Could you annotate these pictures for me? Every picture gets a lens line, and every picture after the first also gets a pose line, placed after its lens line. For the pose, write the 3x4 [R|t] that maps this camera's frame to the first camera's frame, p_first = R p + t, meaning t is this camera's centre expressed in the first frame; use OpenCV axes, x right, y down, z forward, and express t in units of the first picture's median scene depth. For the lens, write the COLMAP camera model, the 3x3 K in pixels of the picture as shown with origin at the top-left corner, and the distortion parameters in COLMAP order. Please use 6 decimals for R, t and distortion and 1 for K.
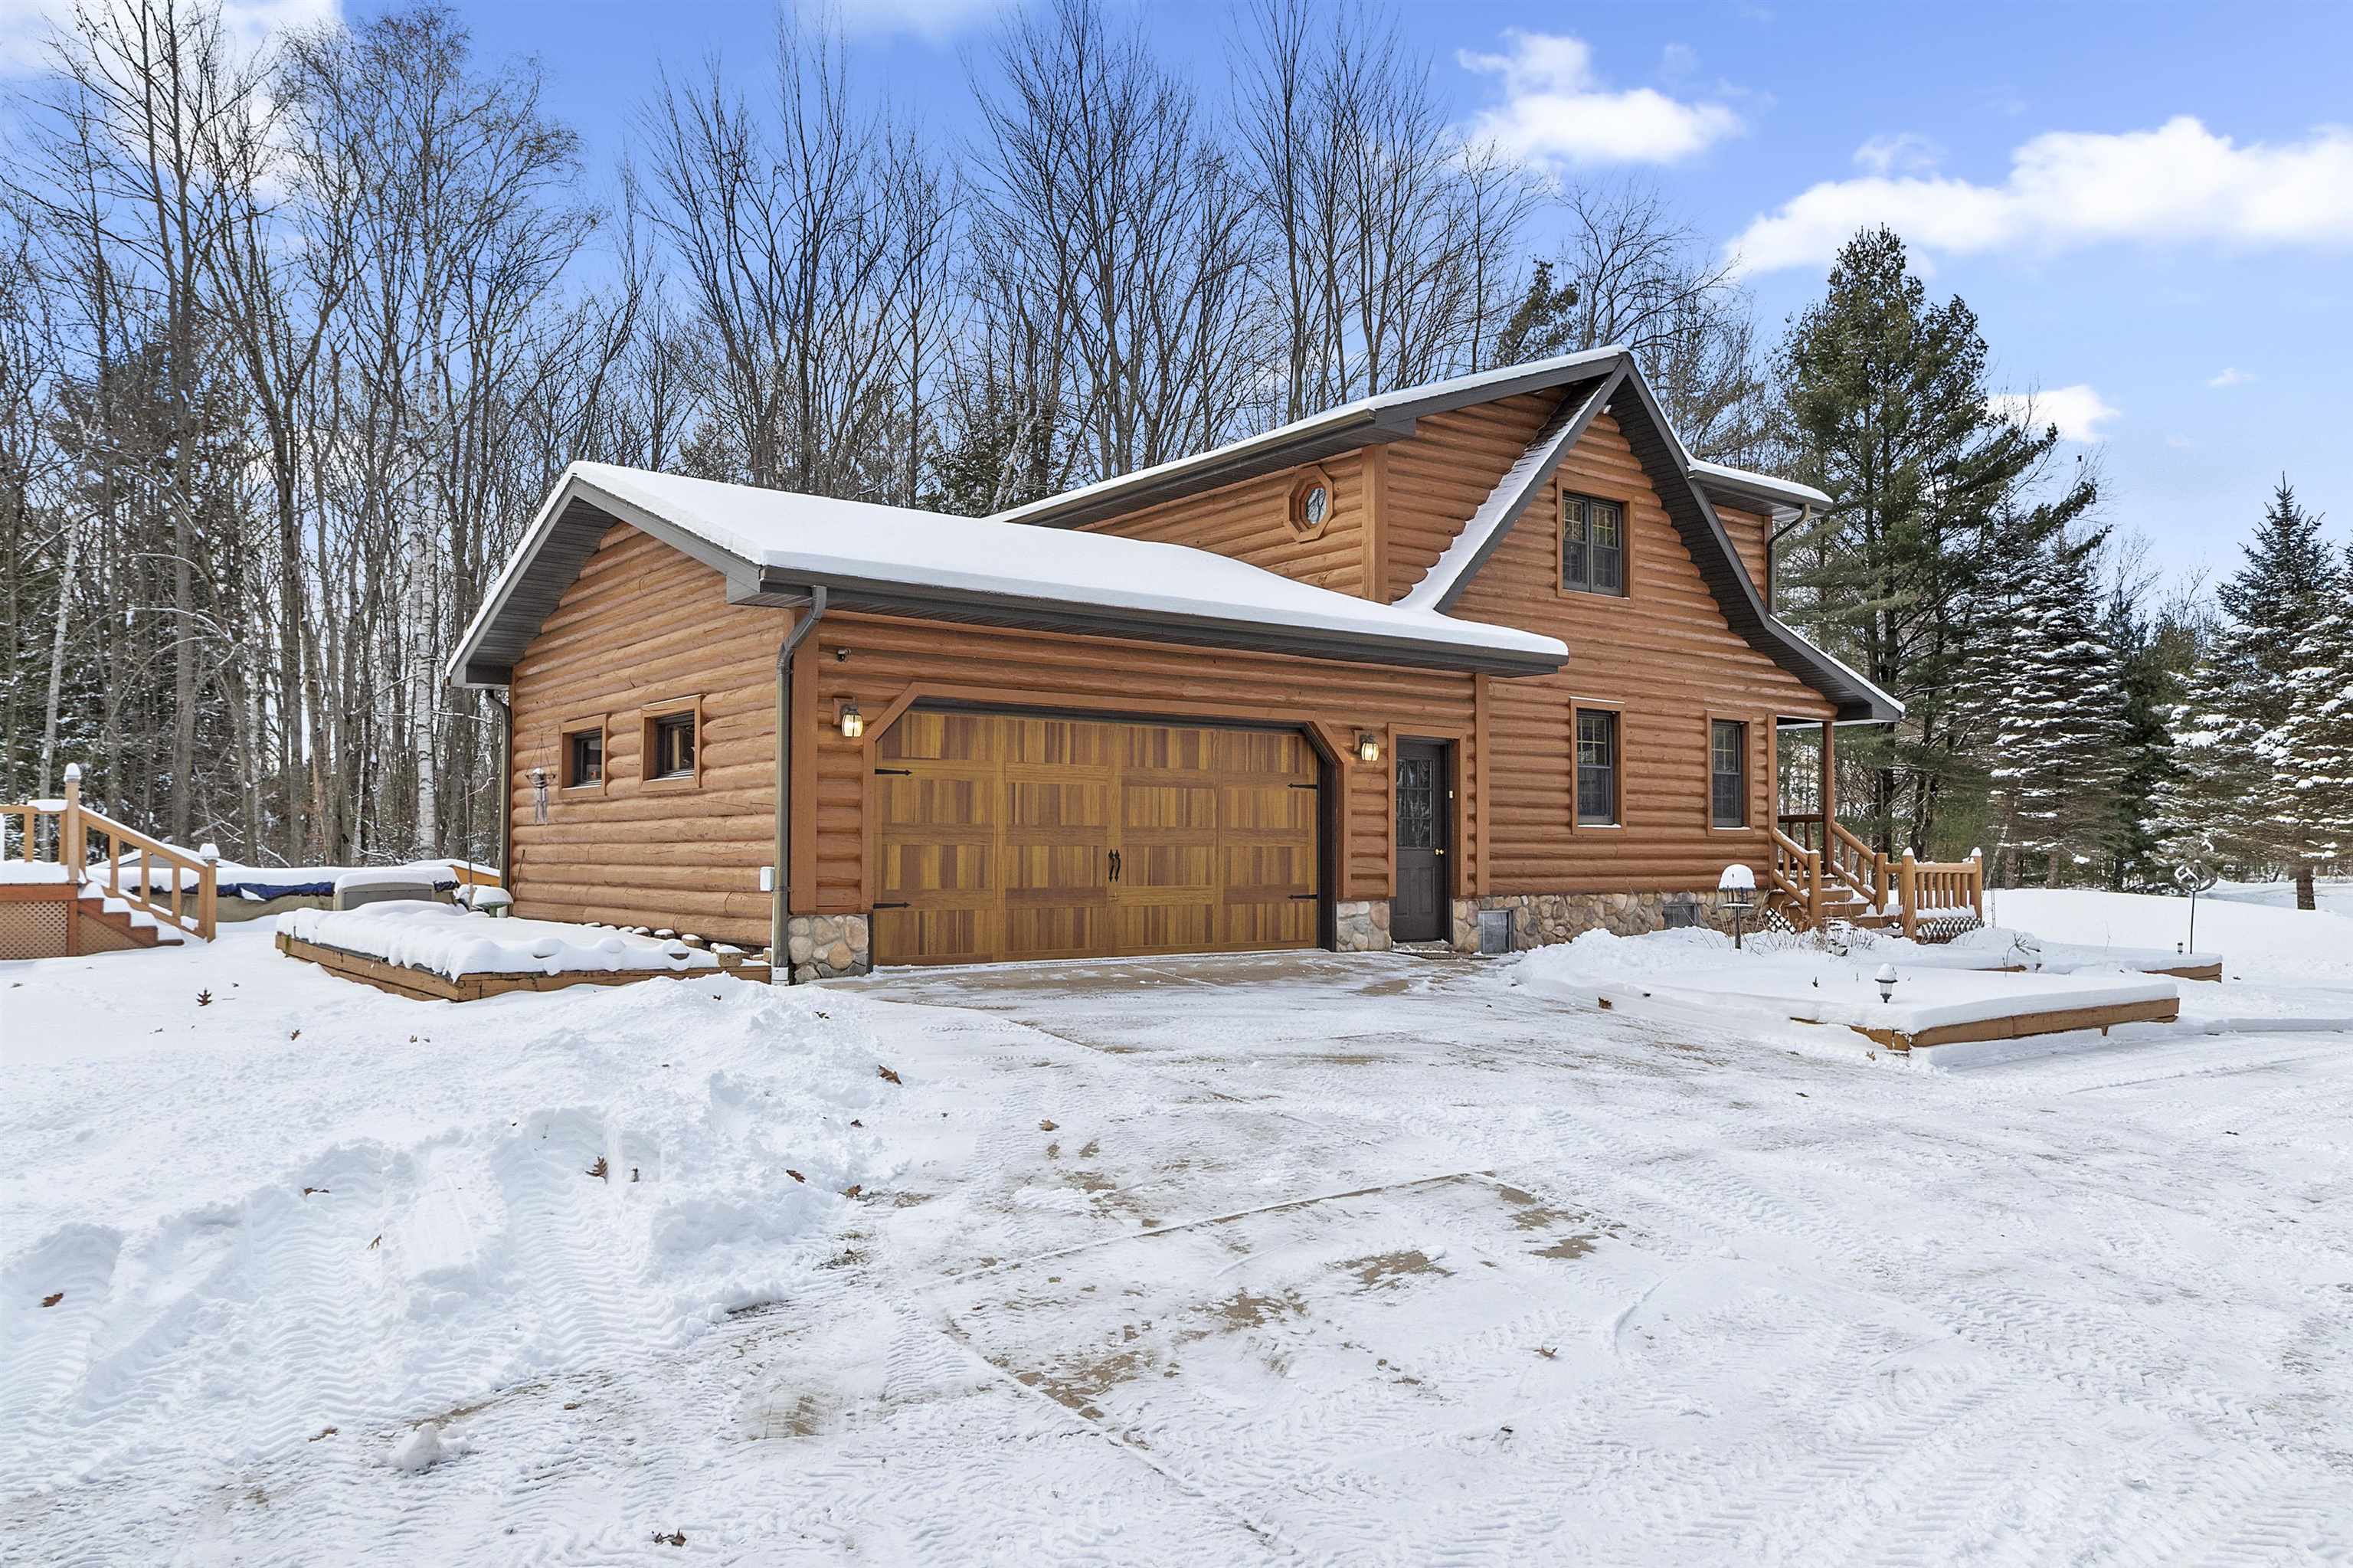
lens RADIAL K [[1635.0, 0, 1176.5], [0, 1635.0, 784.0], [0, 0, 1]] dist [0.003134, 0.002068]
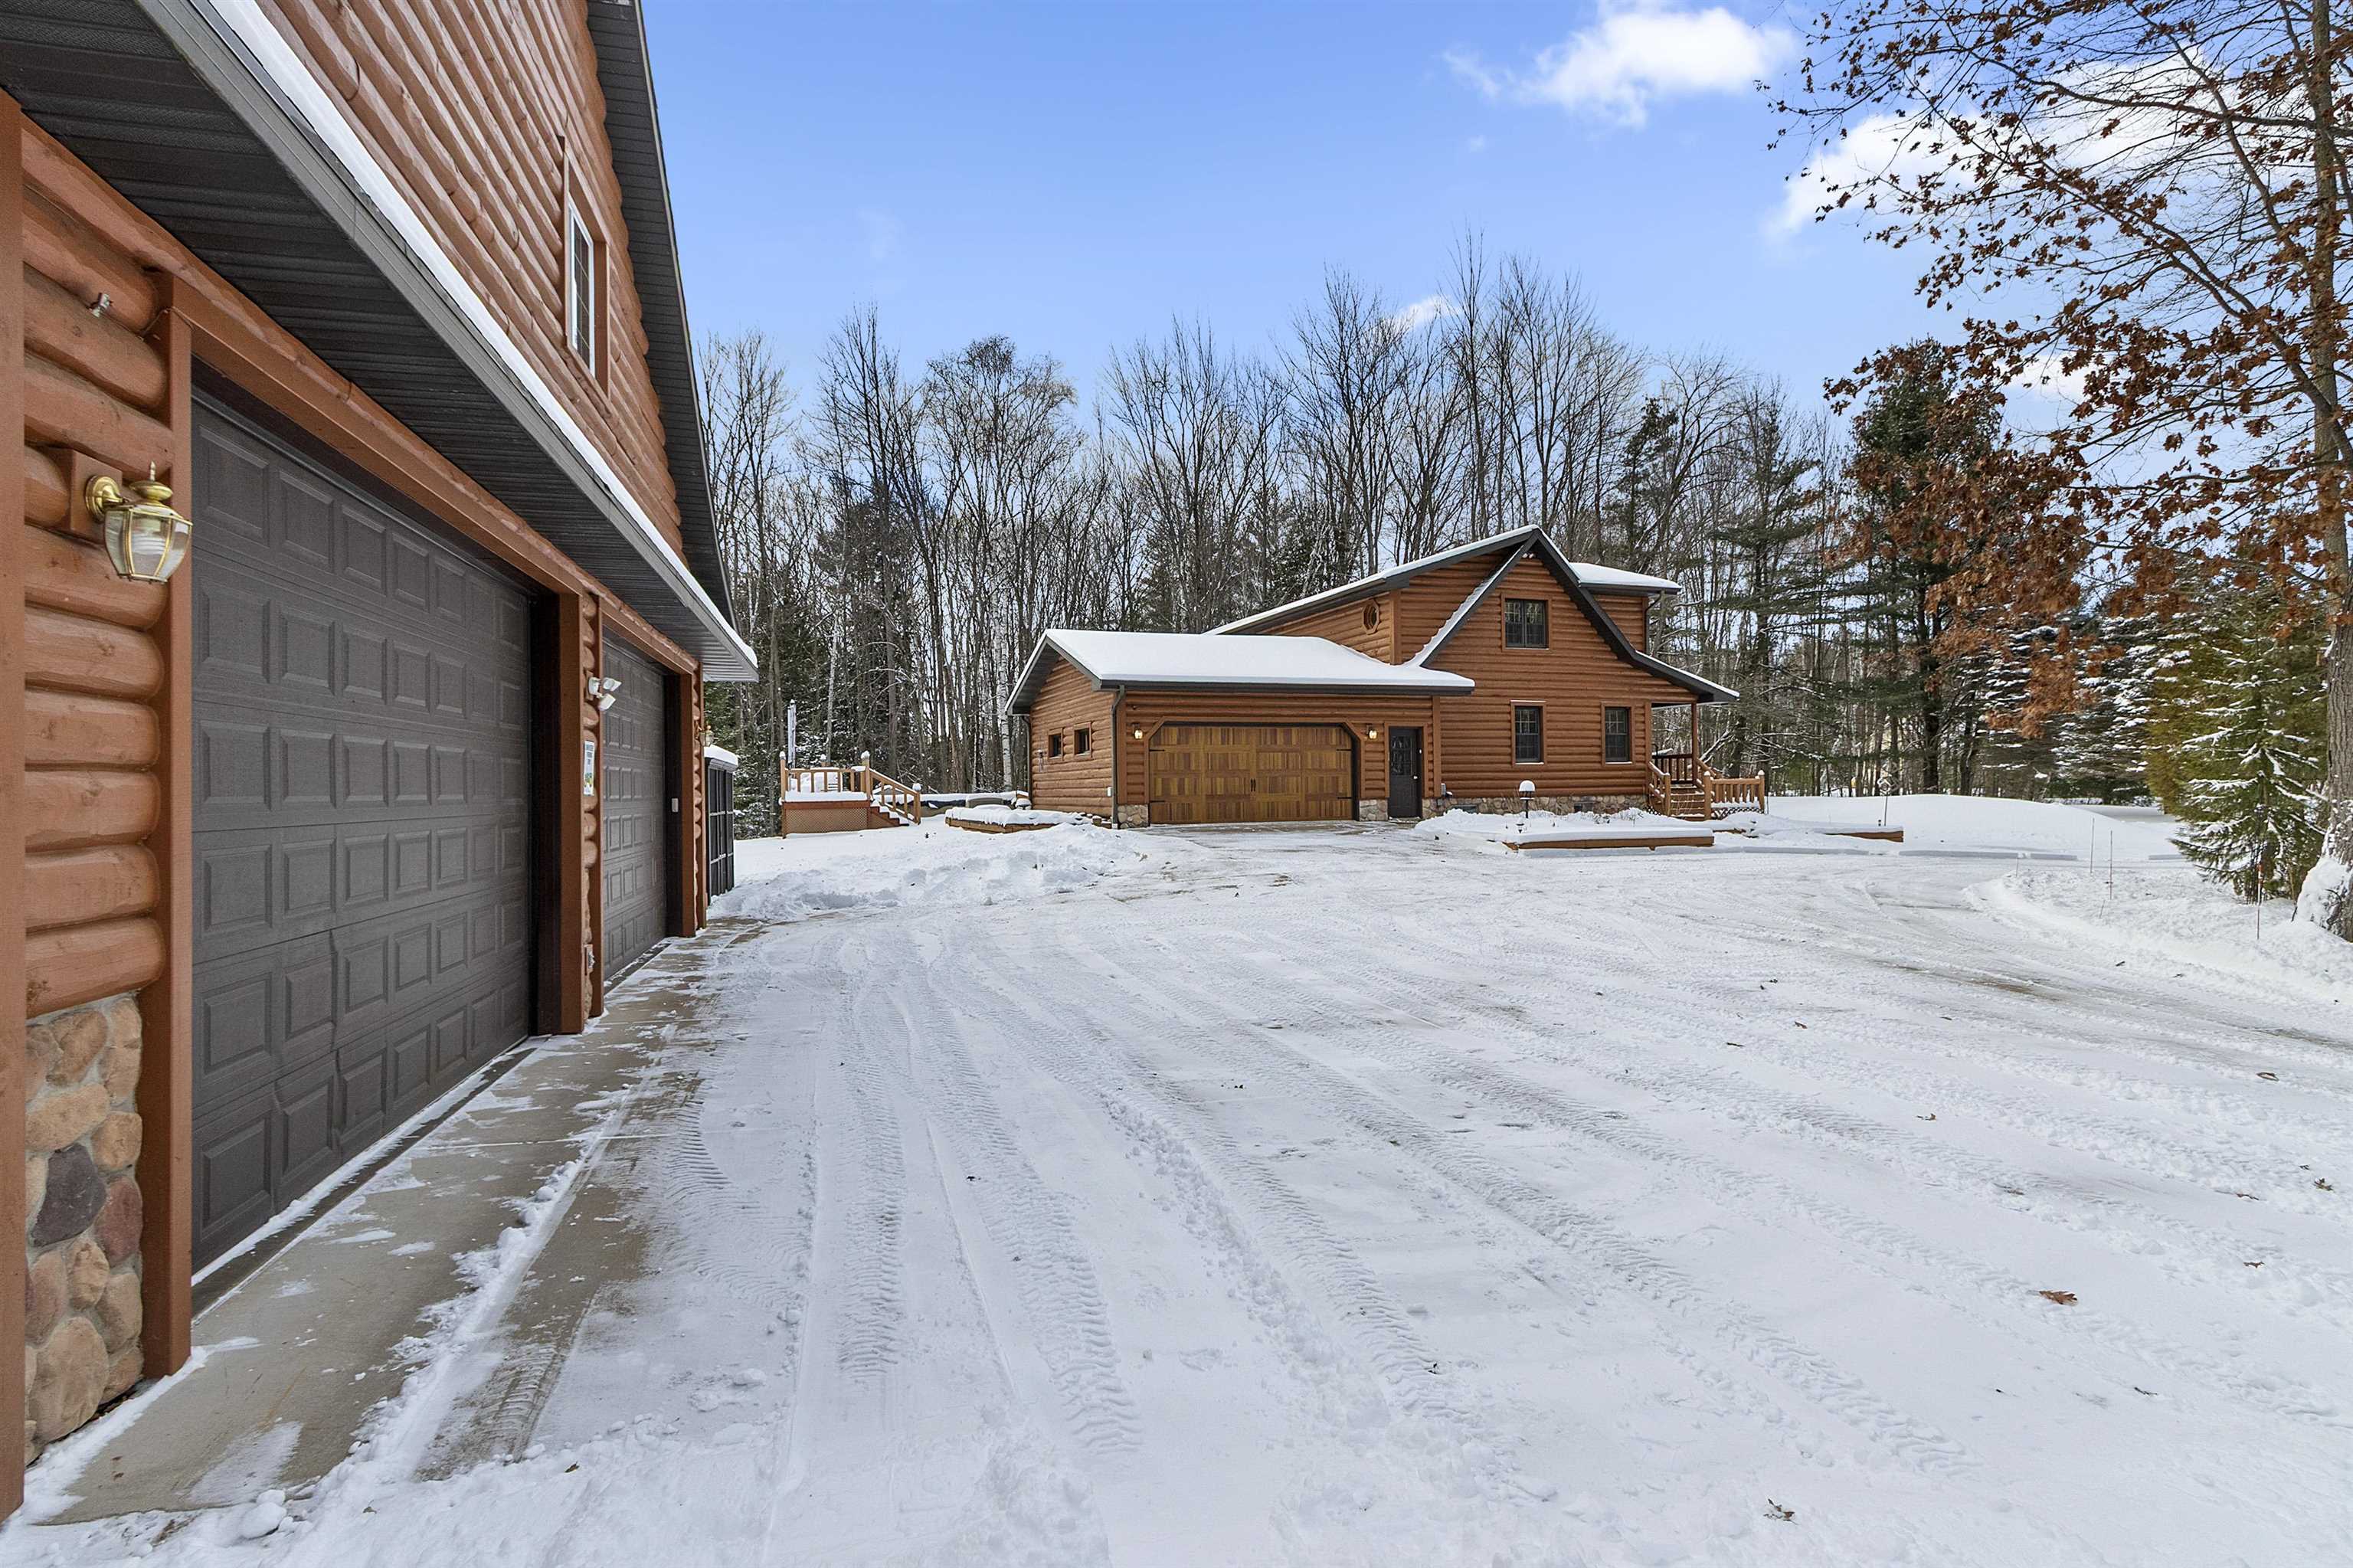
lens RADIAL K [[1177.6, 0, 1176.5], [0, 1177.6, 784.0], [0, 0, 1]] dist [-0.002472, -0.000100]
pose [[0.956823, -0.016163, -0.290223, 0.322134], [0.027894, 0.998951, 0.036329, -0.017185], [0.289331, -0.042856, 0.956269, -0.638519]]
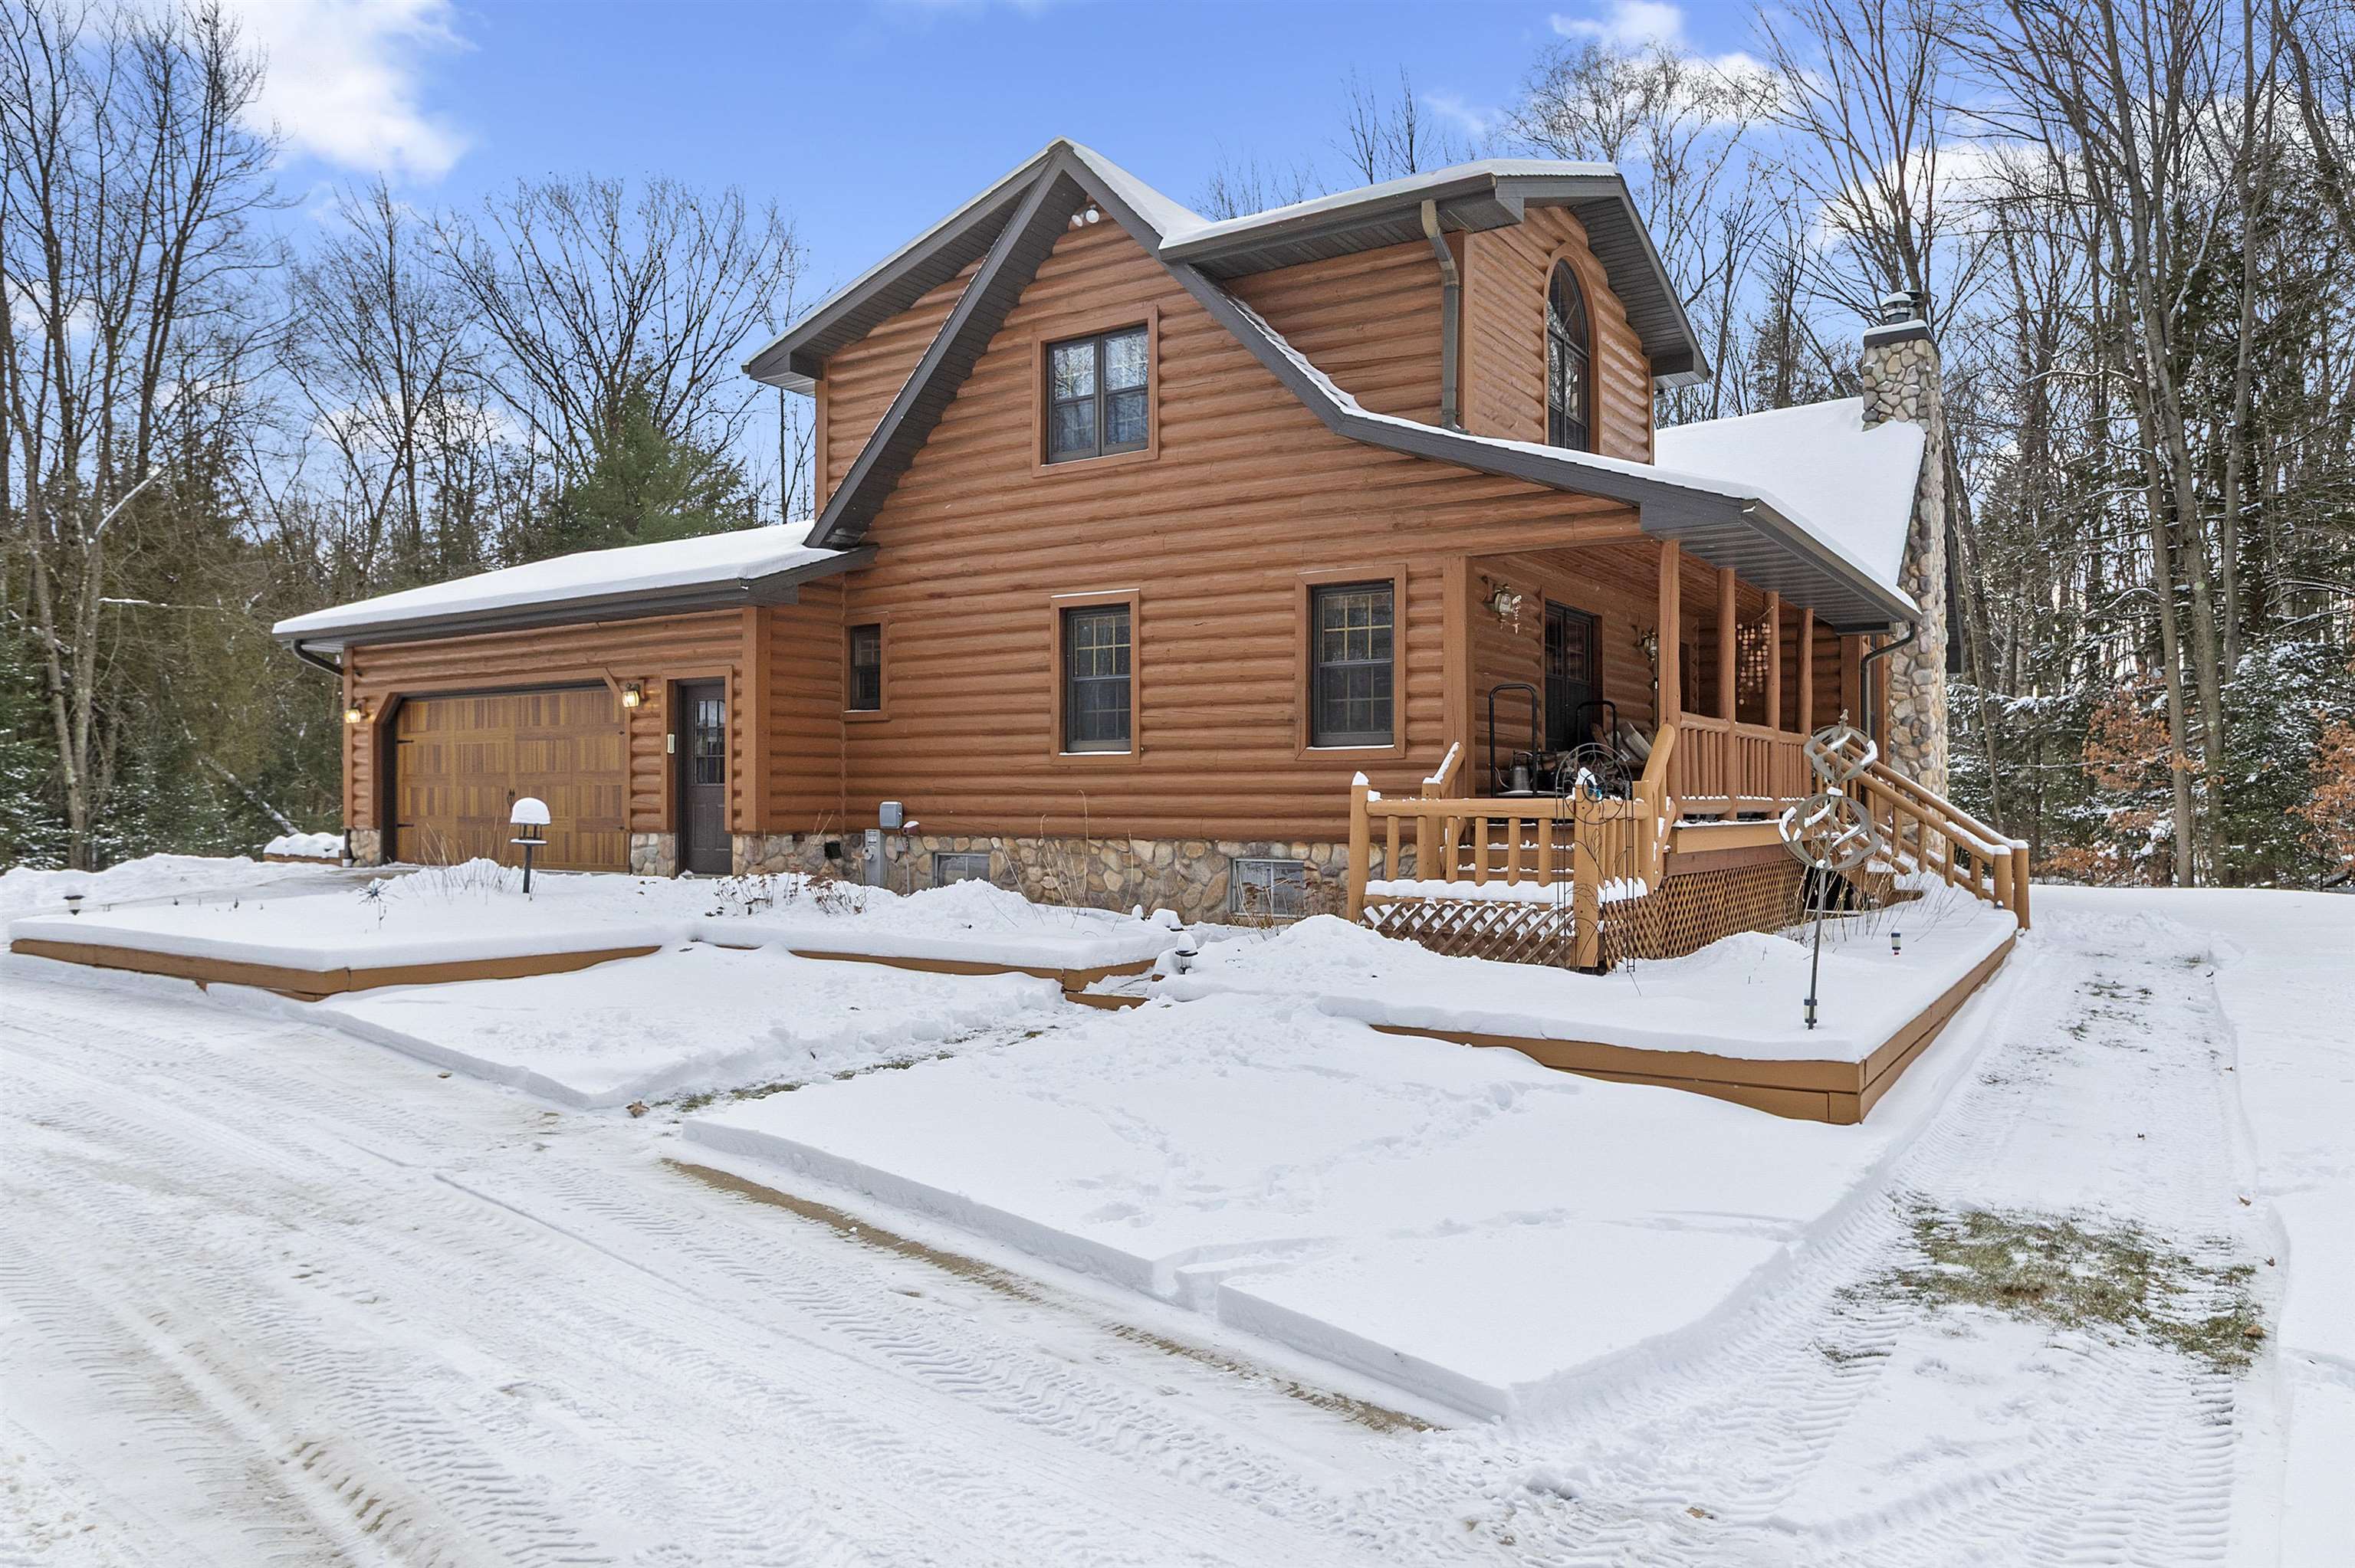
lens RADIAL K [[1559.5, 0, 1177.5], [0, 1559.5, 784.0], [0, 0, 1]] dist [-0.006377, -0.001041]
pose [[0.330378, -0.014581, -0.943736, 1.197962], [0.040792, 0.999167, -0.001158, 0.052841], [0.942967, -0.038114, 0.330698, 0.966032]]
